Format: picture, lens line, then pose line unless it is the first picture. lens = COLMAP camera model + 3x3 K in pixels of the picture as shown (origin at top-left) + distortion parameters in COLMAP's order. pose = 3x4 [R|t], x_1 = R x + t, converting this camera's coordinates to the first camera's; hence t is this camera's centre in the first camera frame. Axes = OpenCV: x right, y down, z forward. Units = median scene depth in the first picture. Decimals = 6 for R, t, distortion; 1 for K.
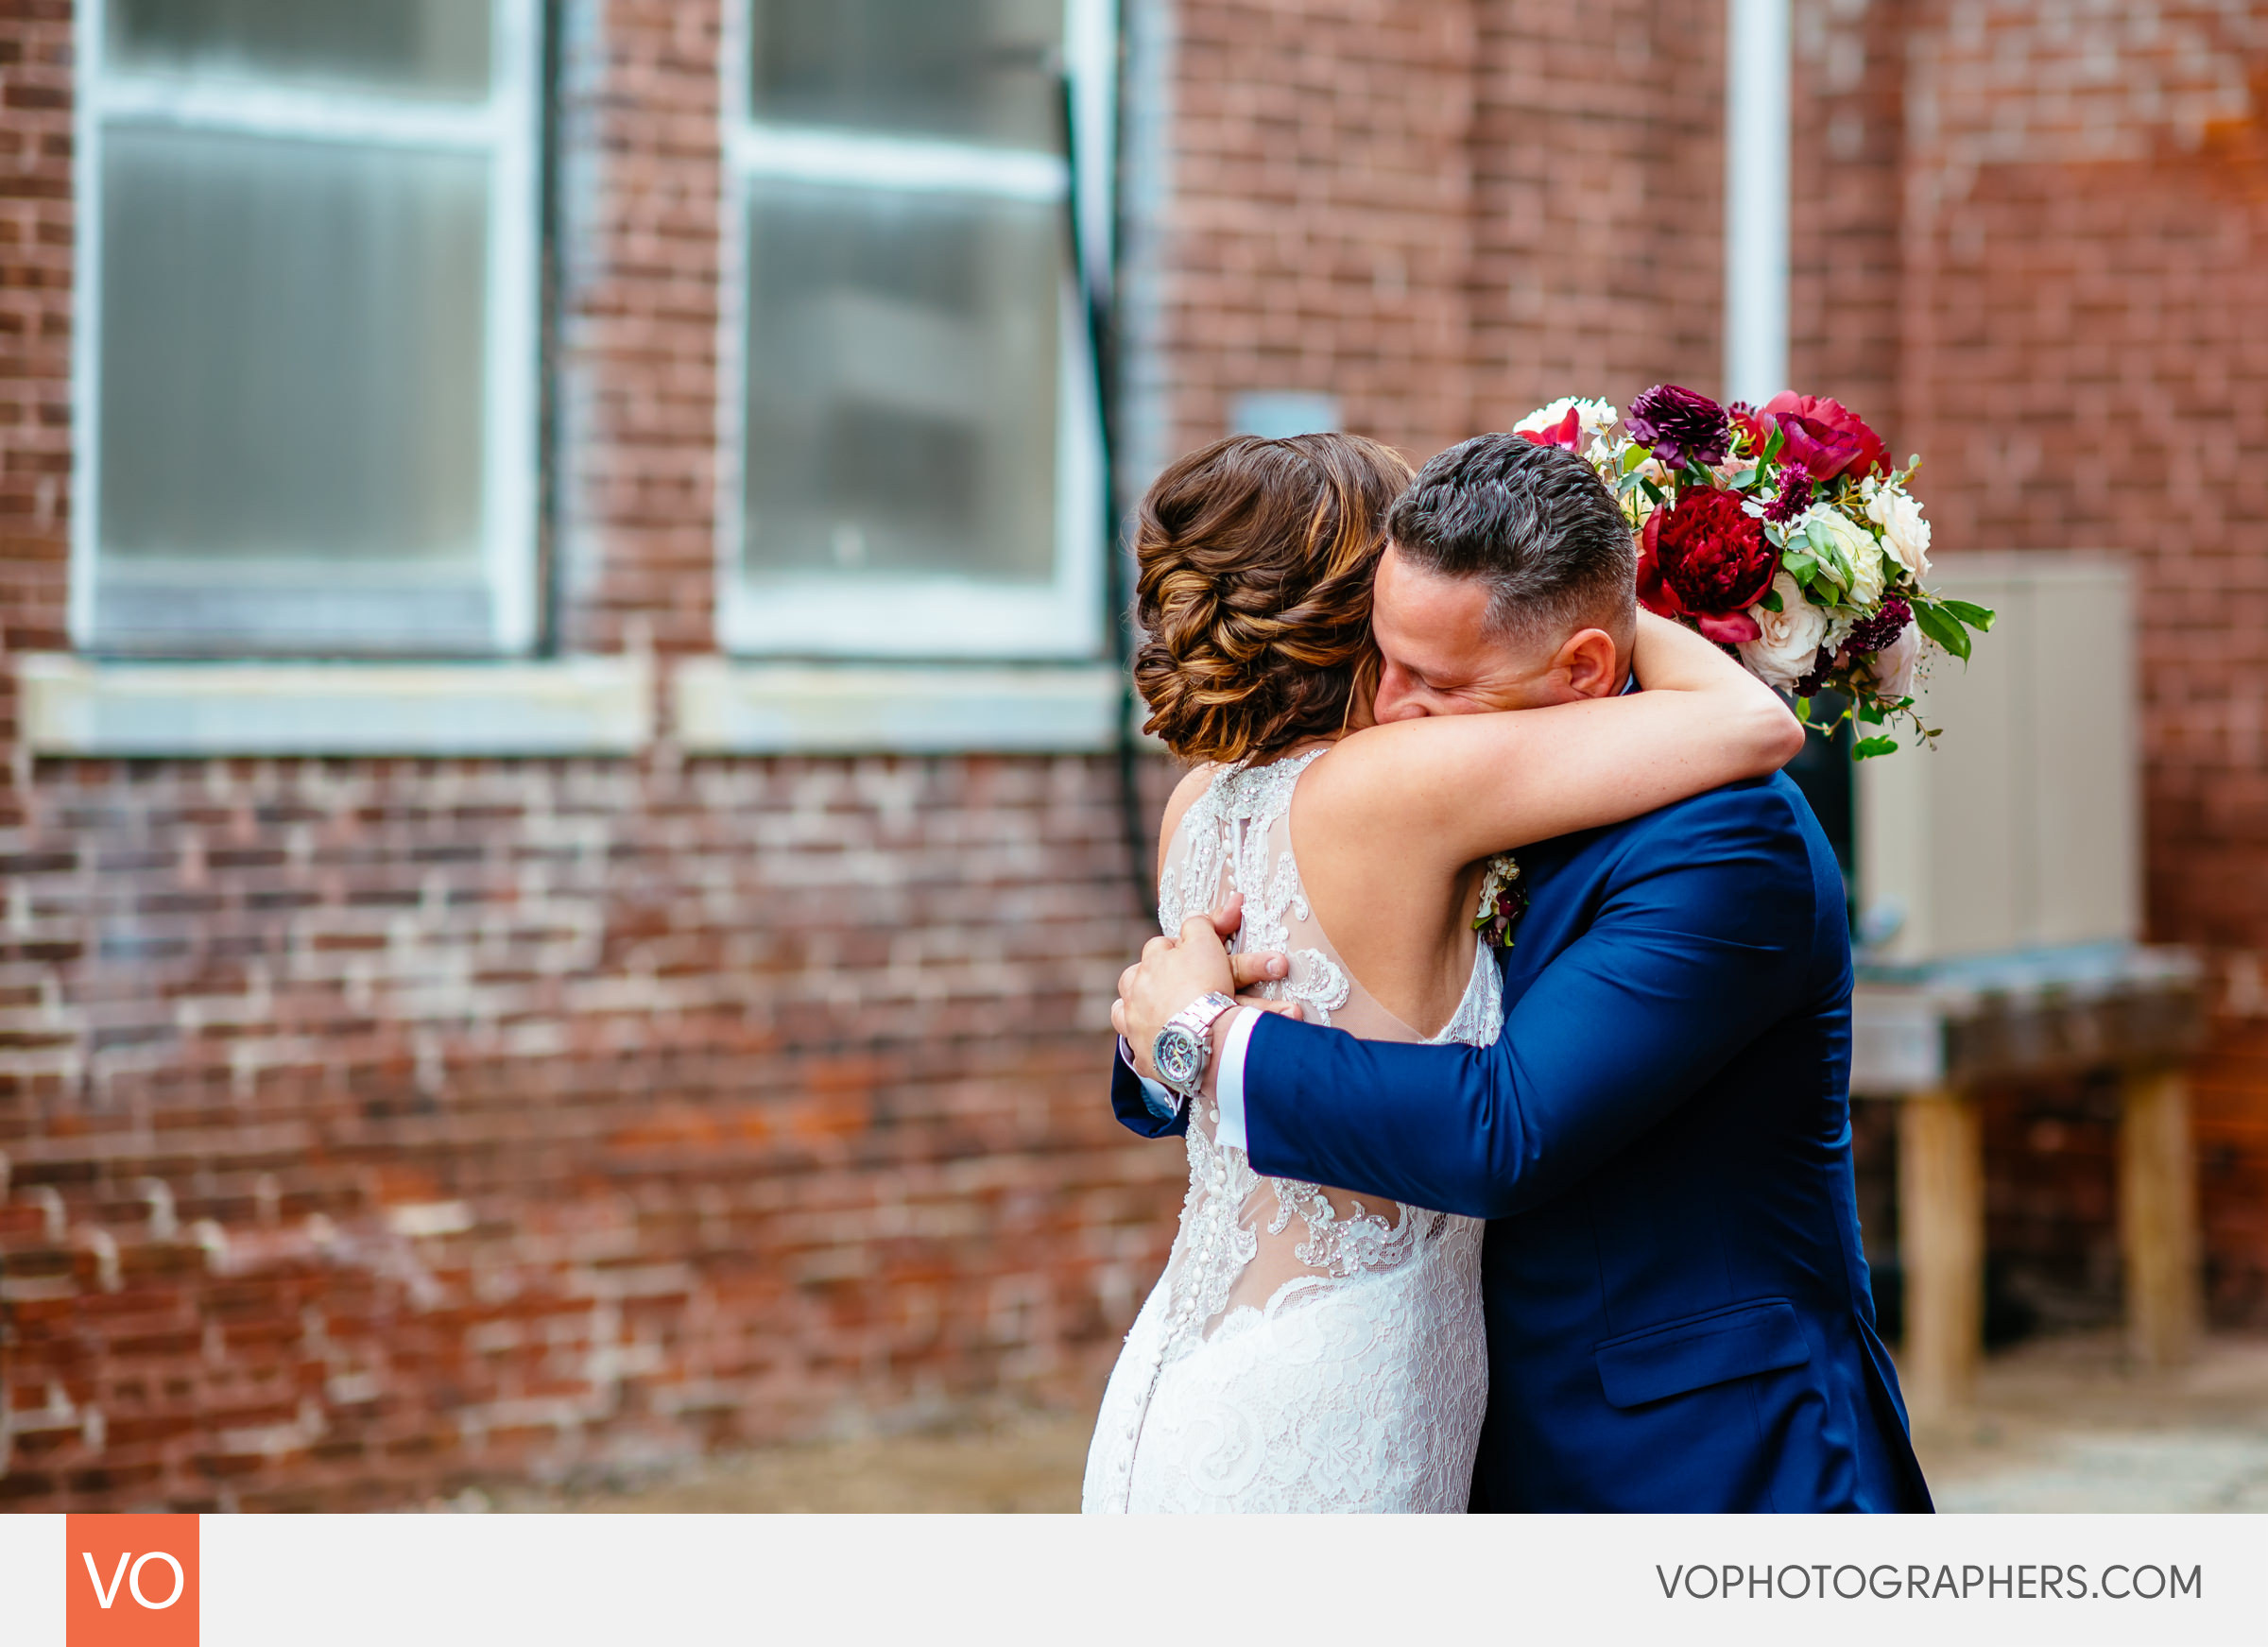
lens RADIAL K [[6757.1, 0, 1260.8], [0, 6757.1, 834.1], [0, 0, 1]] dist [-0.075768, 0.000000]
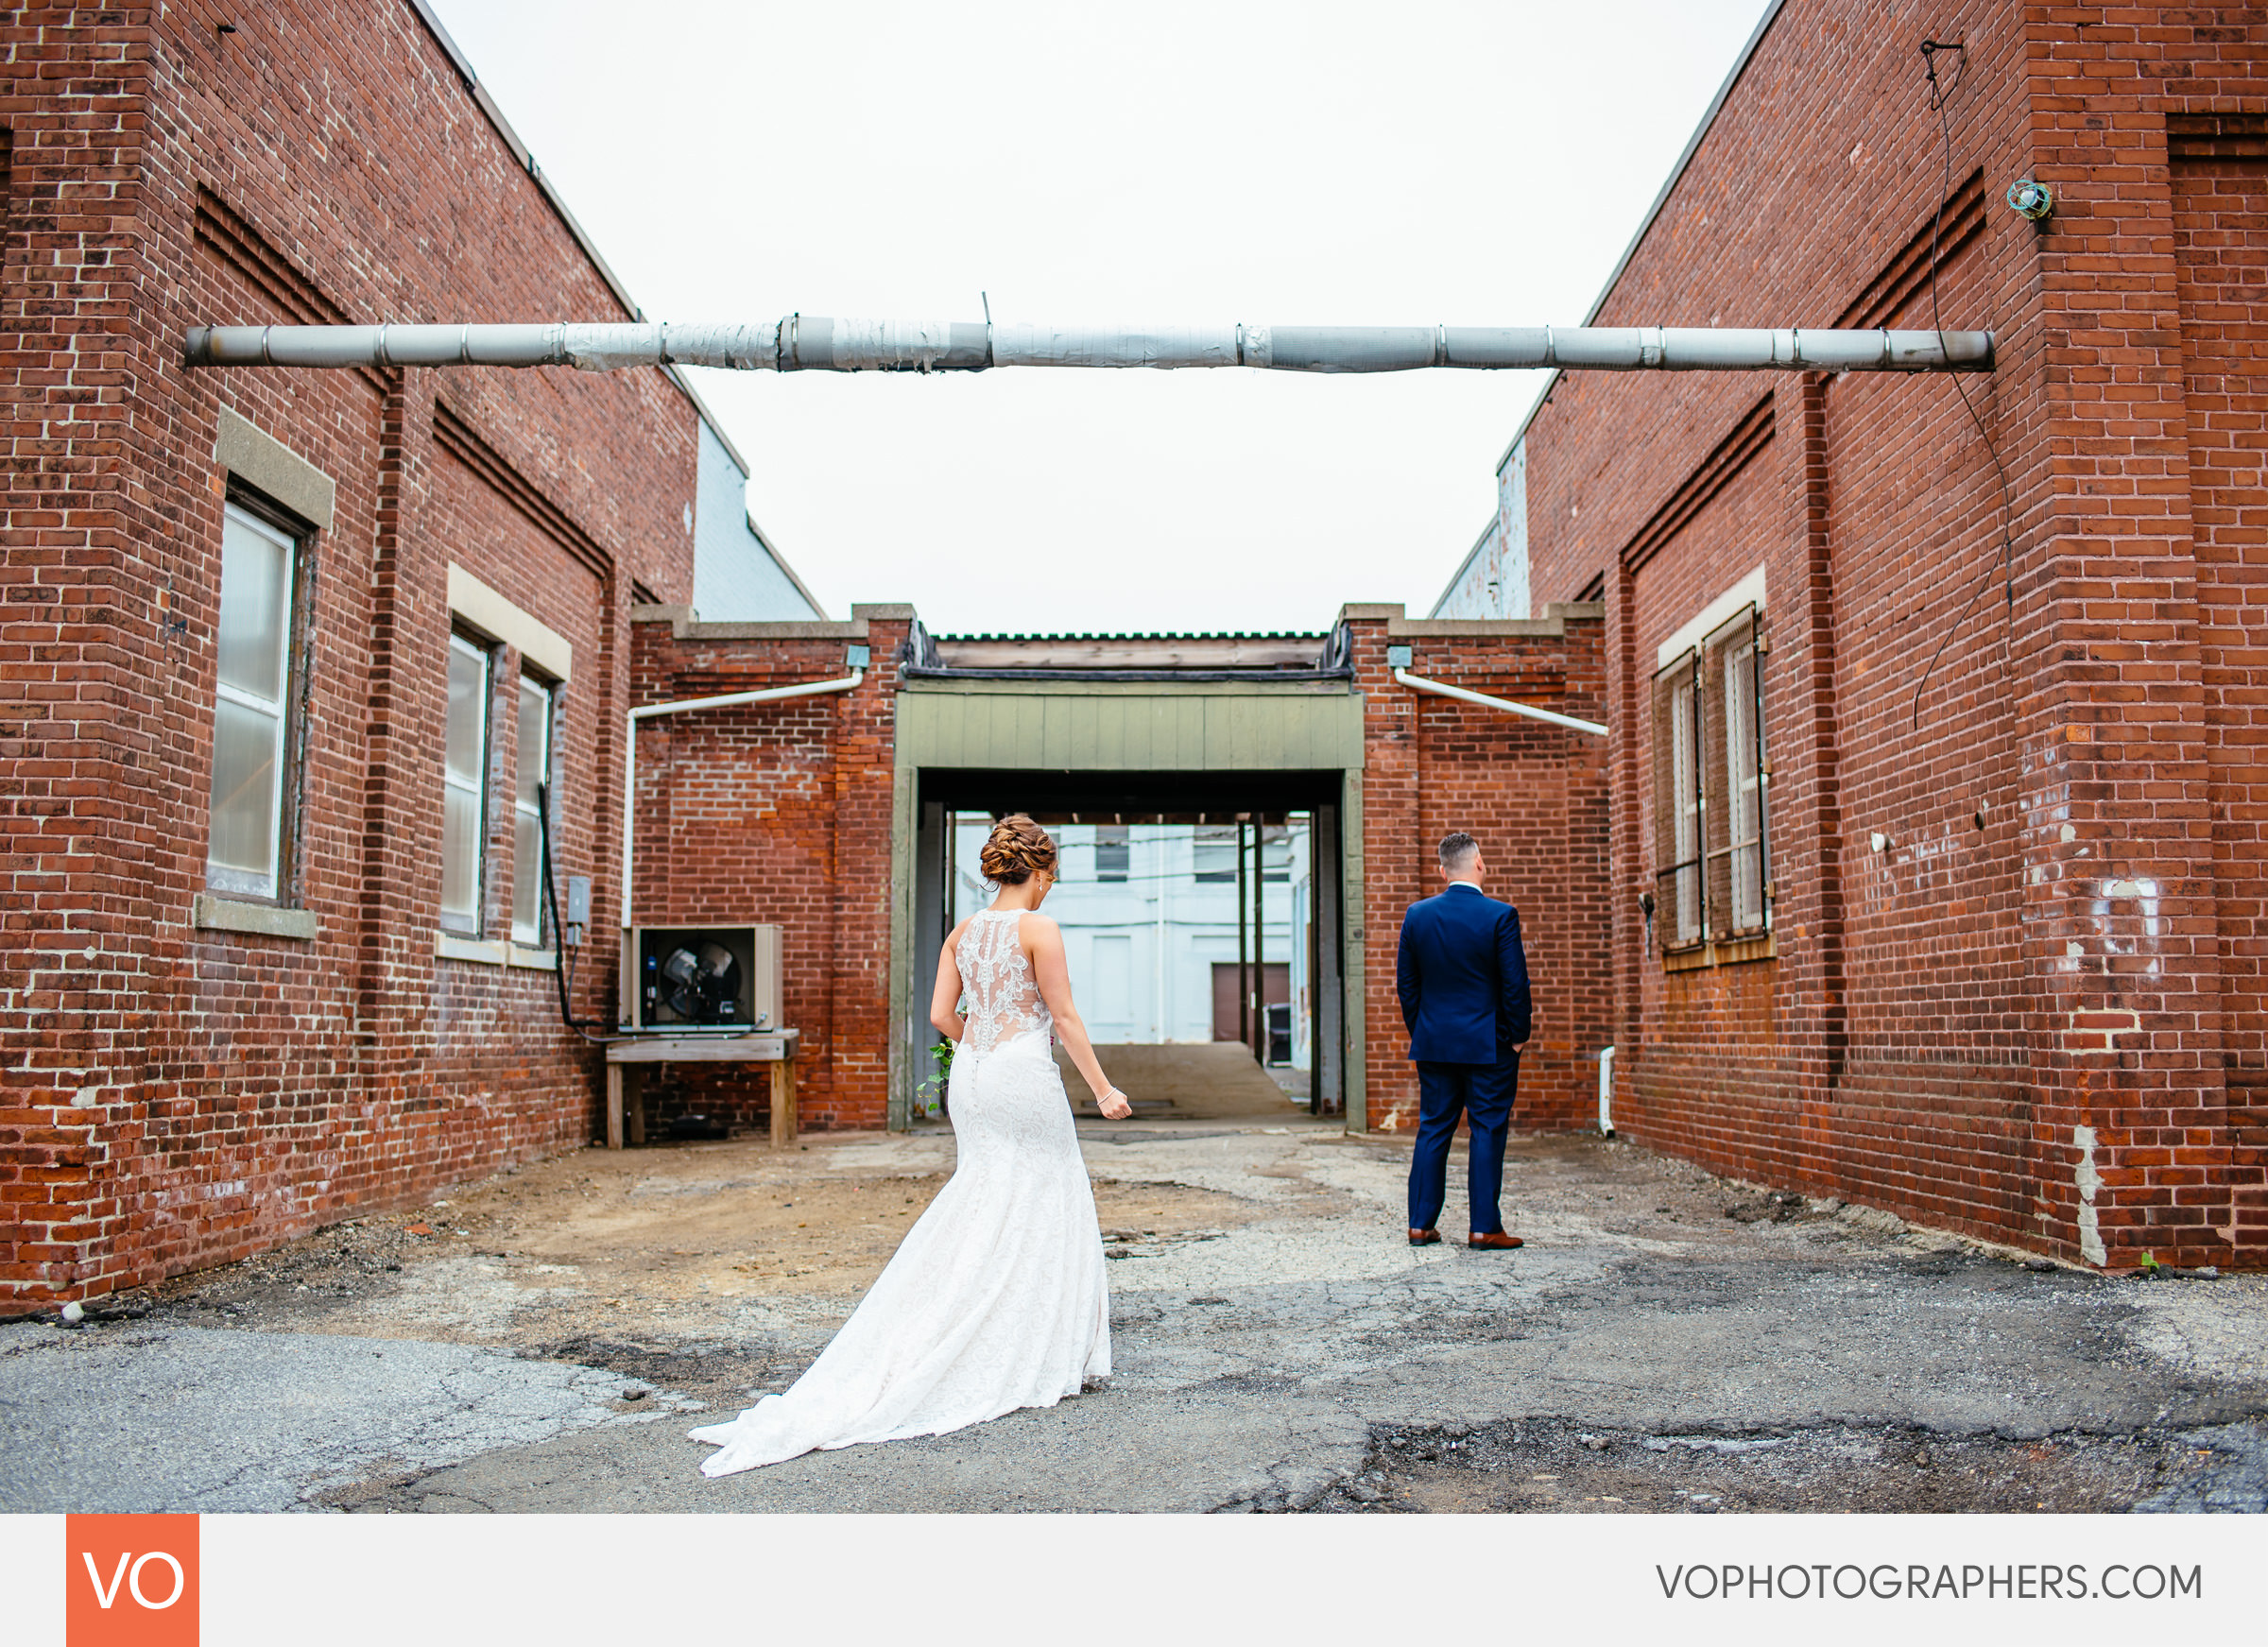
lens RADIAL K [[2309.4, 0, 1116.8], [0, 2309.4, 786.4], [0, 0, 1]] dist [-0.060034, 0.000000]
pose [[0.752091, 0.059470, 0.656371, -0.602051], [0.031329, 0.991569, -0.125738, 0.052318], [-0.658314, 0.115130, 0.743887, -0.111267]]
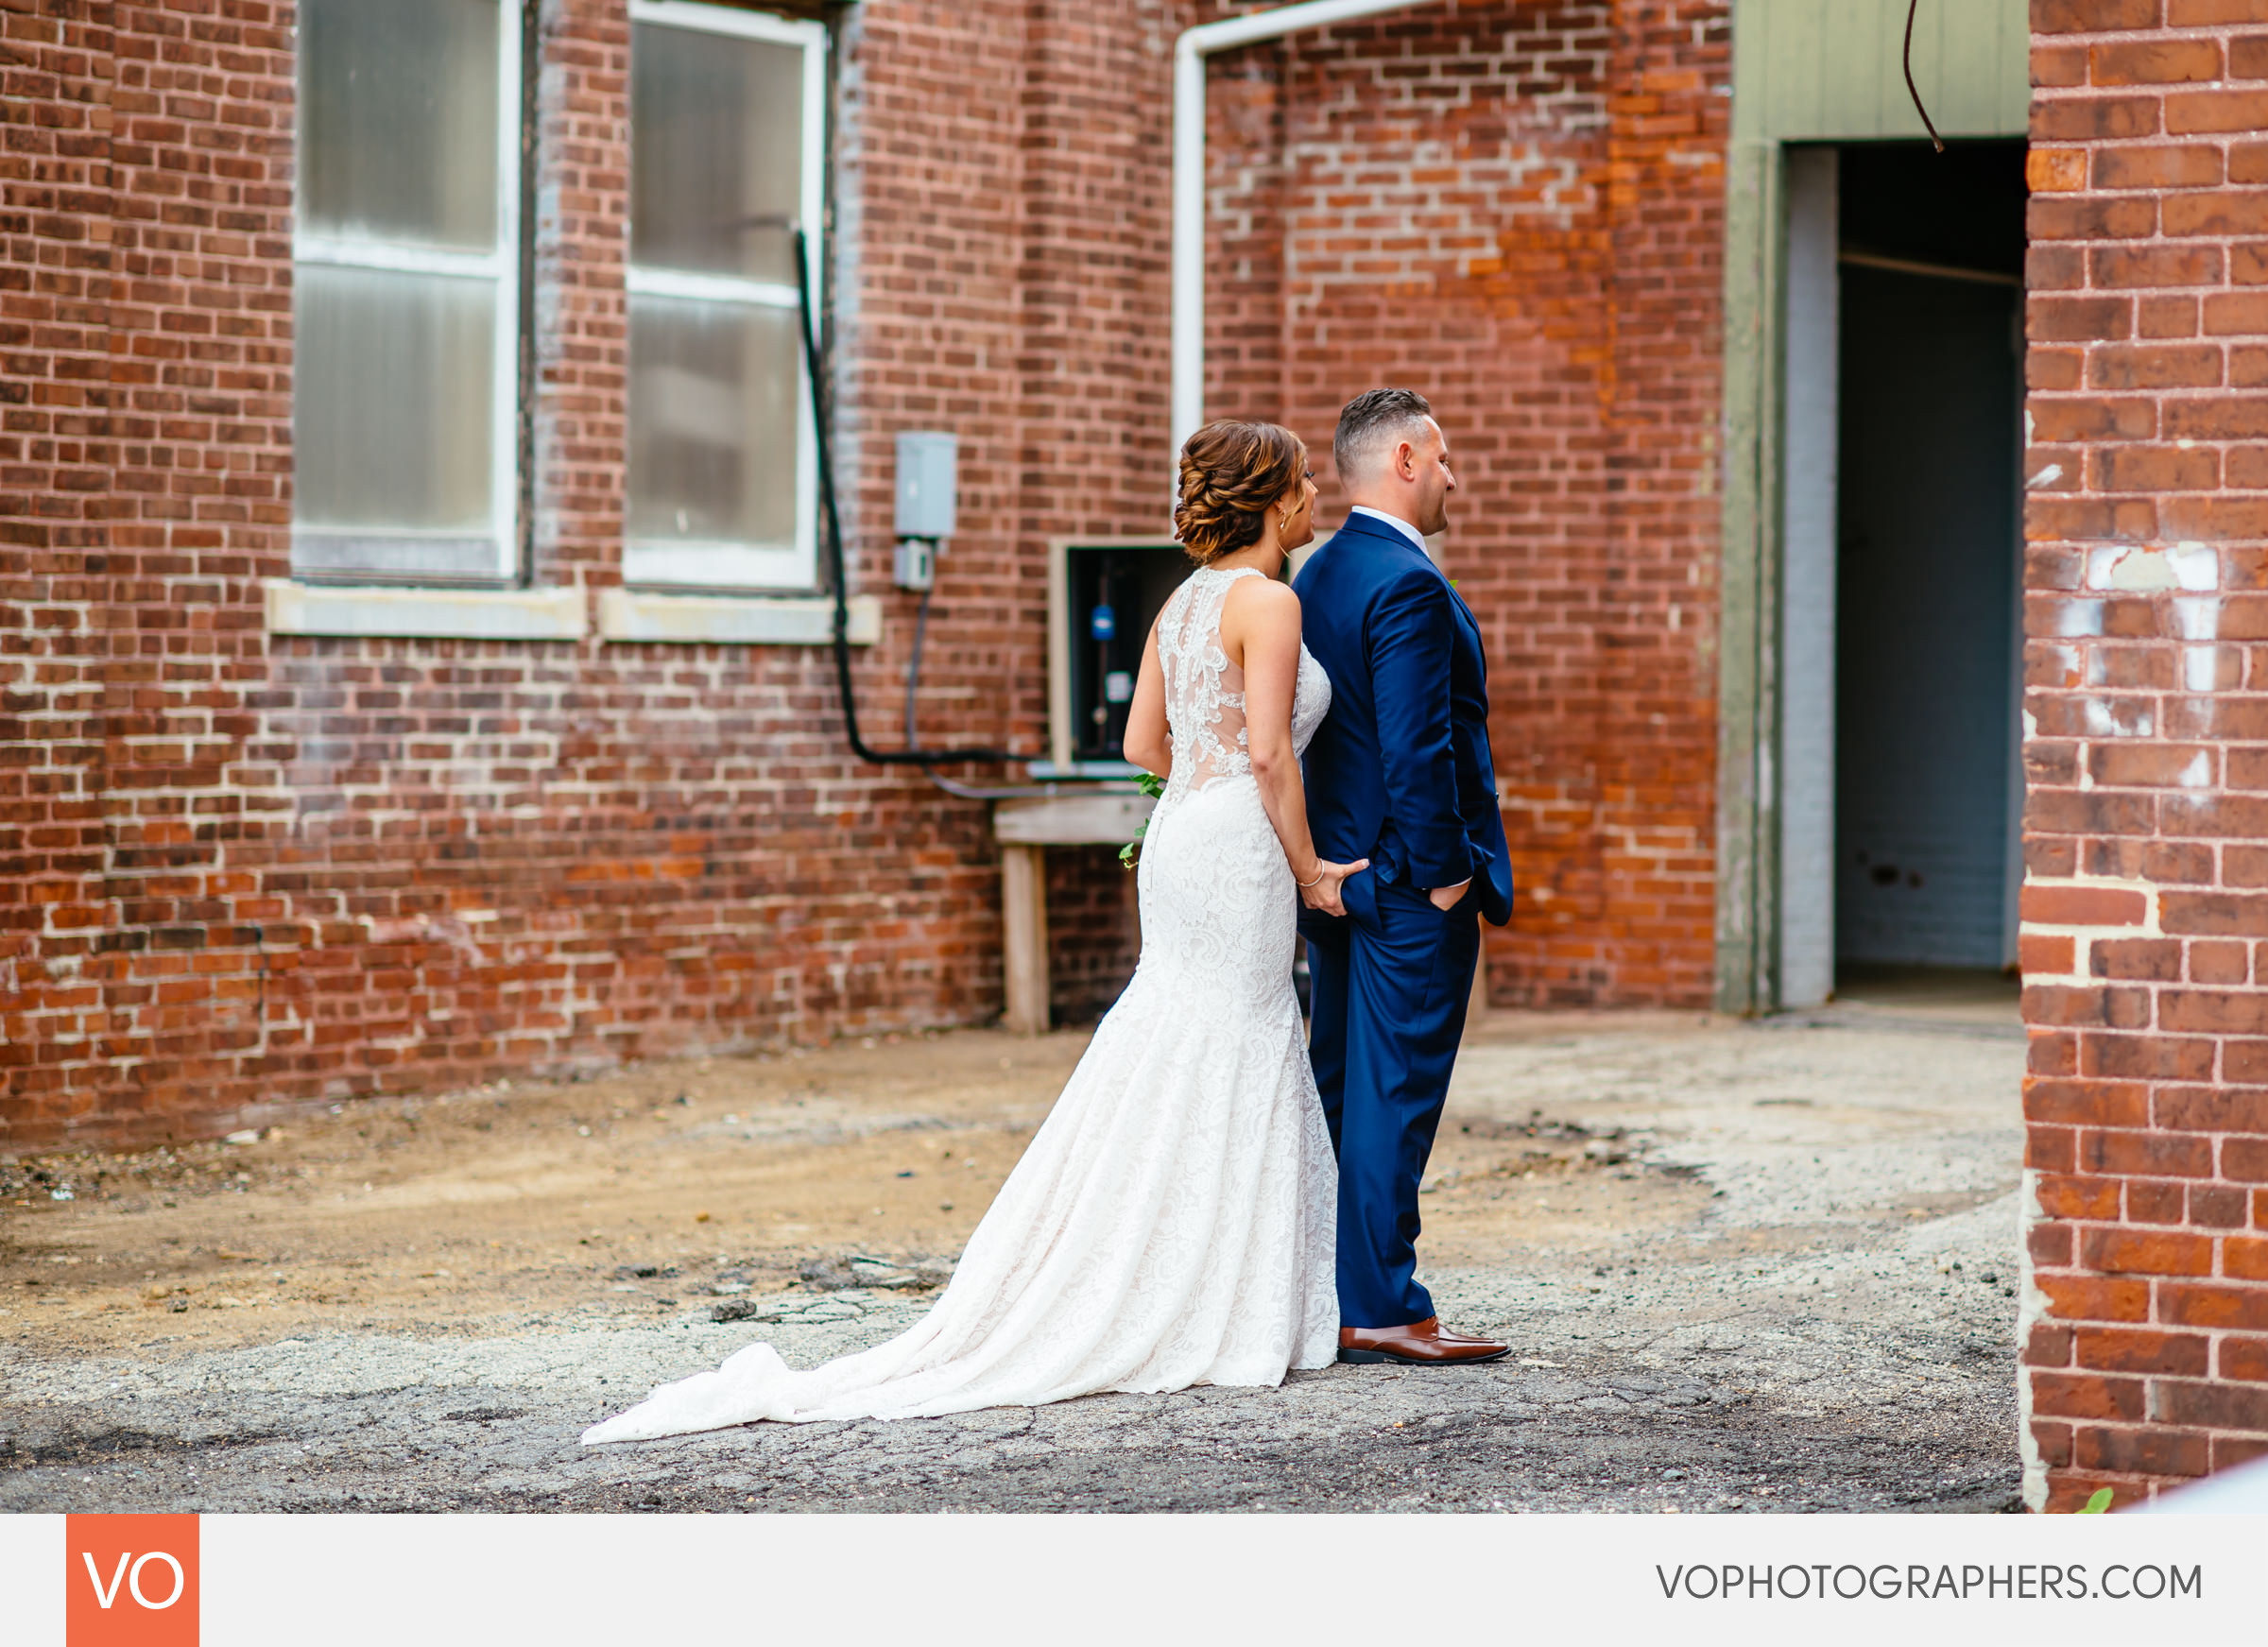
lens RADIAL K [[6129.8, 0, 1121.9], [0, 6129.8, 828.7], [0, 0, 1]] dist [-0.020337, 0.000000]
pose [[0.990954, -0.006123, 0.134064, -0.151399], [0.006867, 0.999963, -0.005093, 0.039641], [-0.134028, 0.005968, 0.990960, -0.479422]]
